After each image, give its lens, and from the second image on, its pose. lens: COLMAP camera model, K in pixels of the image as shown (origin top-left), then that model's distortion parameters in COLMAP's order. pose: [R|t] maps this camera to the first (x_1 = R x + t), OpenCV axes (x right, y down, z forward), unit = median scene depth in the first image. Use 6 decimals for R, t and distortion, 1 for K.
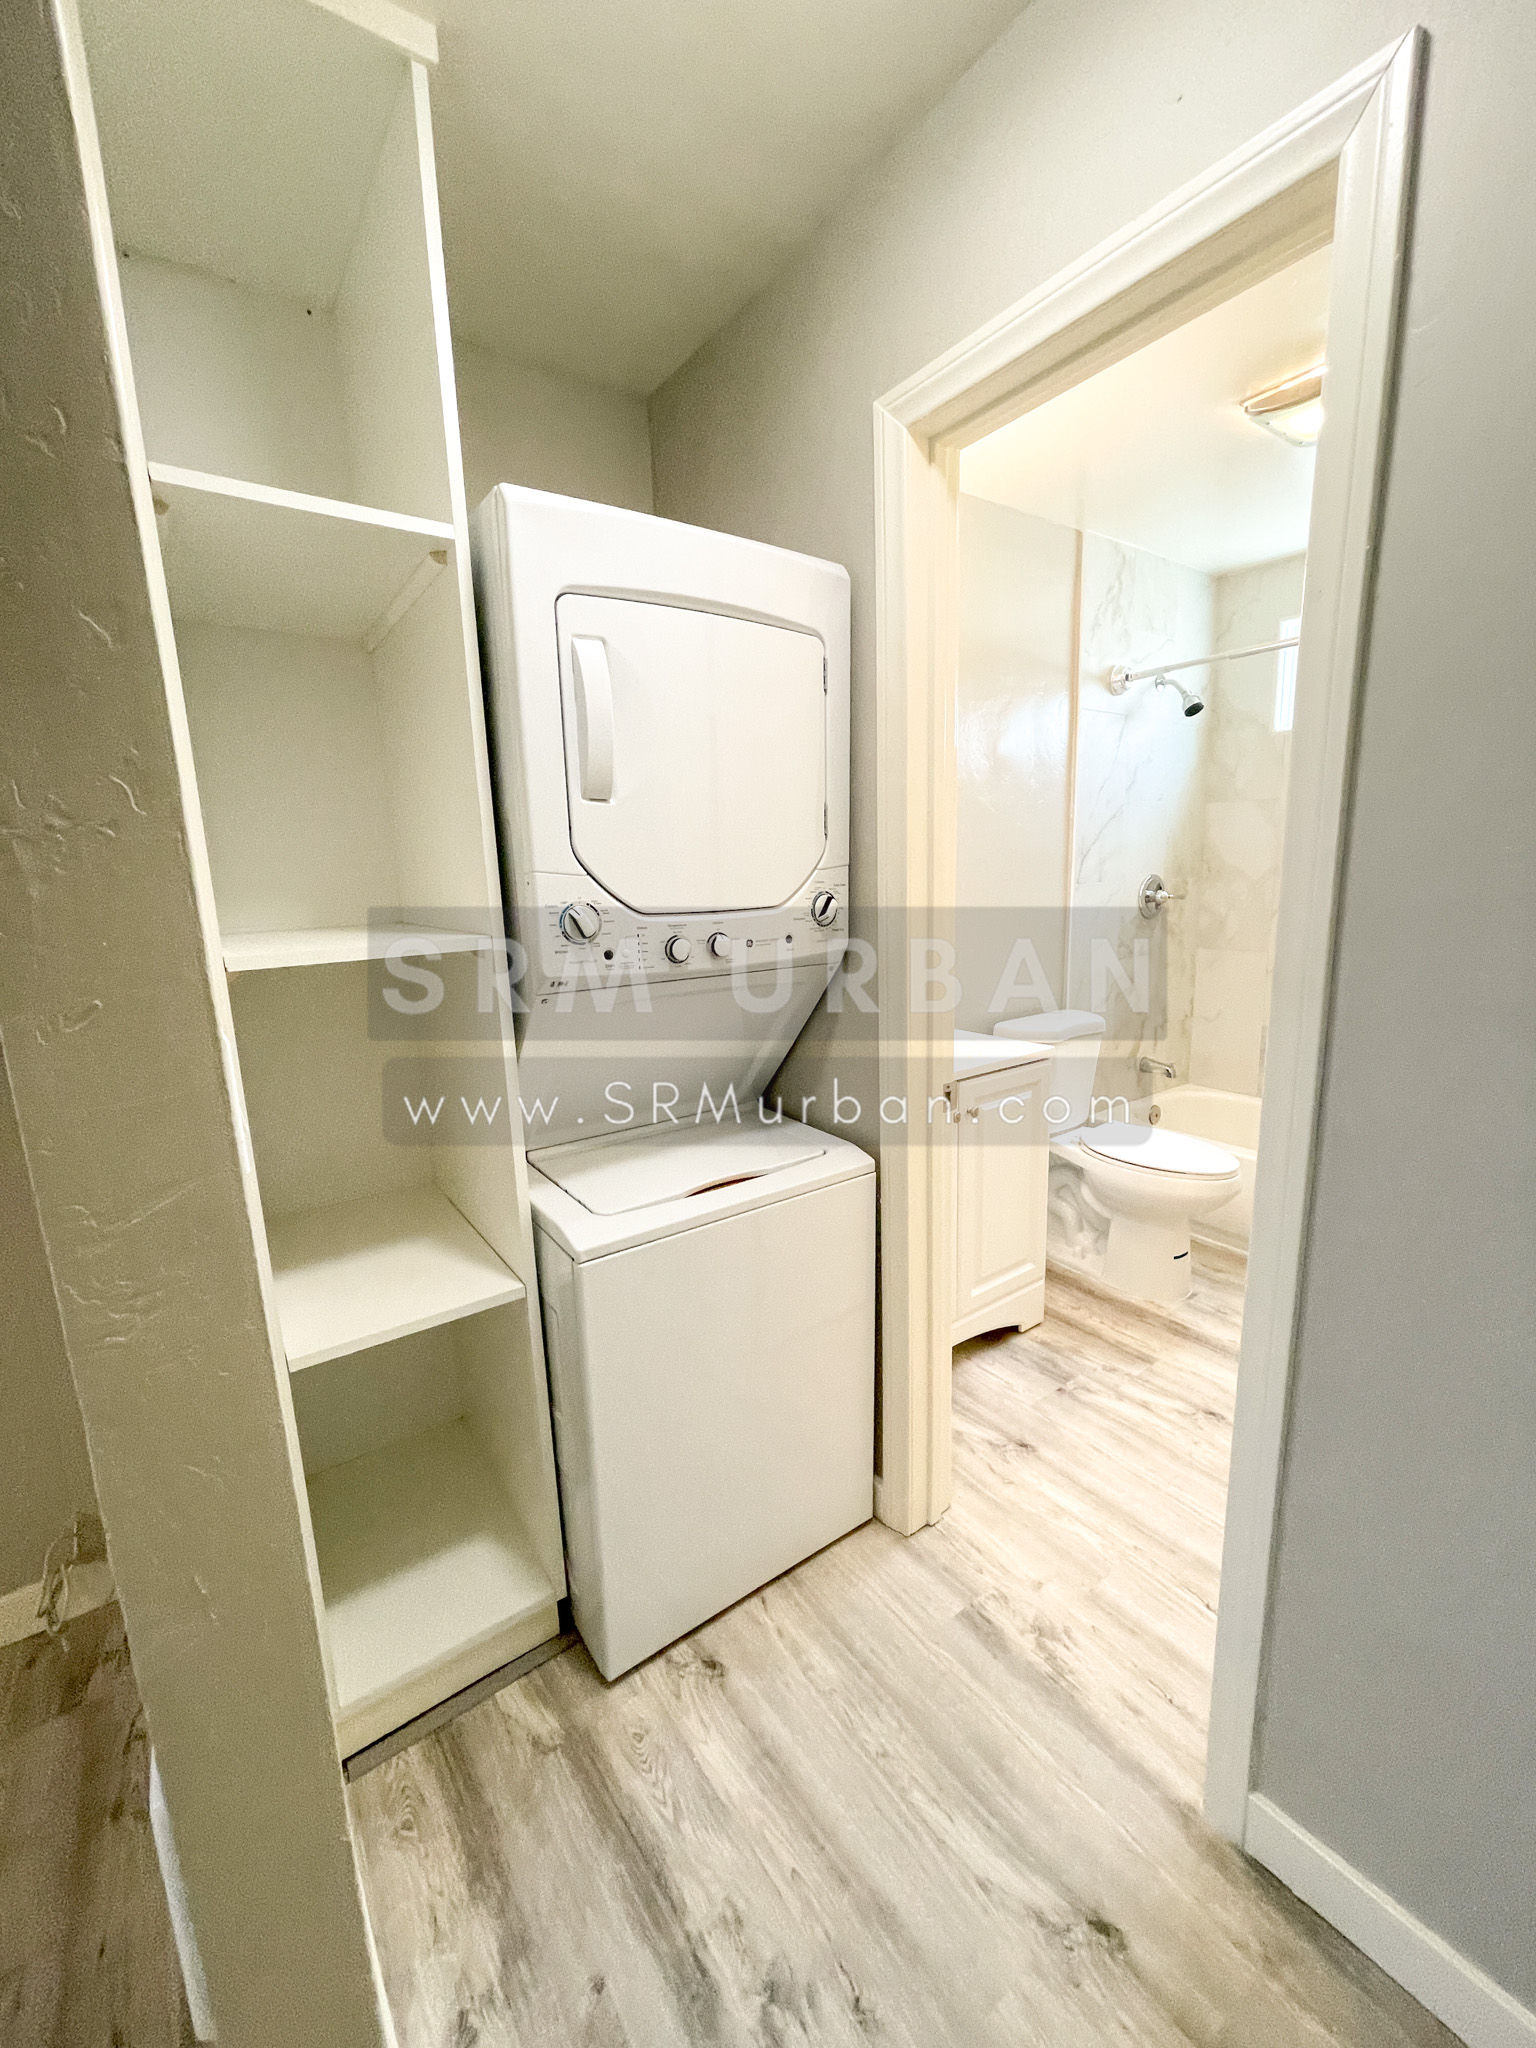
lens RADIAL K [[824.1, 0, 794.0], [0, 824.1, 1022.0], [0, 0, 1]] dist [-0.000697, -0.000784]
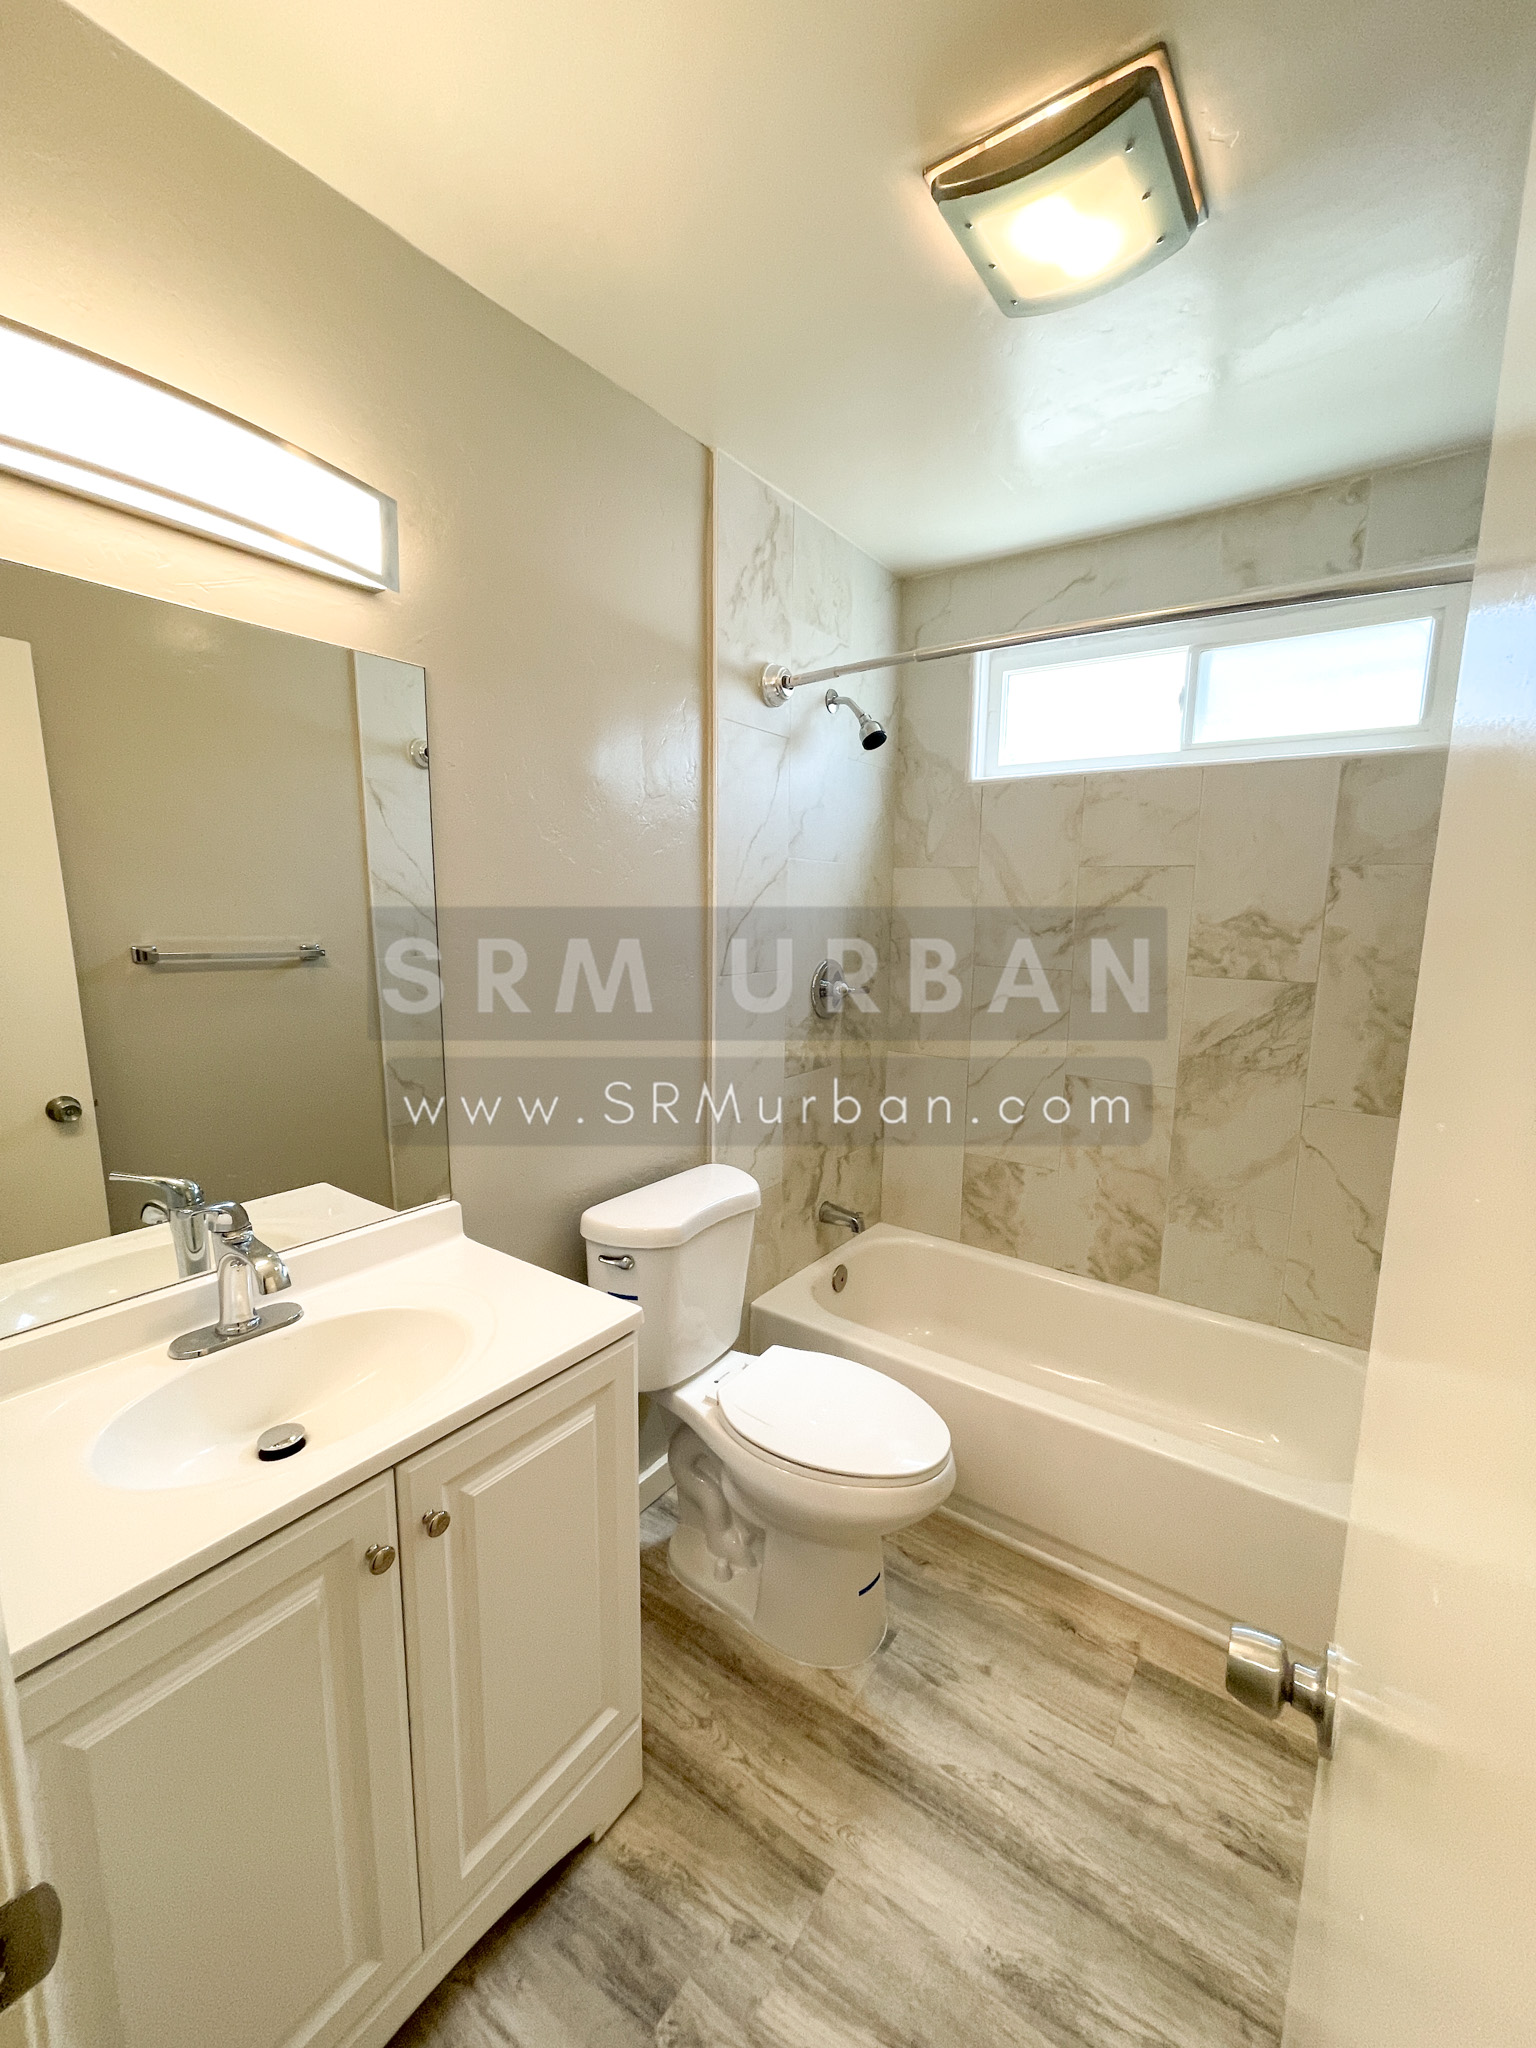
lens RADIAL K [[827.4, 0, 776.6], [0, 827.4, 1033.1], [0, 0, 1]] dist [0.000516, 0.000245]
pose [[0.951165, -0.005362, 0.308636, 0.182144], [0.016913, 0.999252, -0.034763, -0.099560], [-0.308219, 0.038286, 0.950545, 0.353396]]
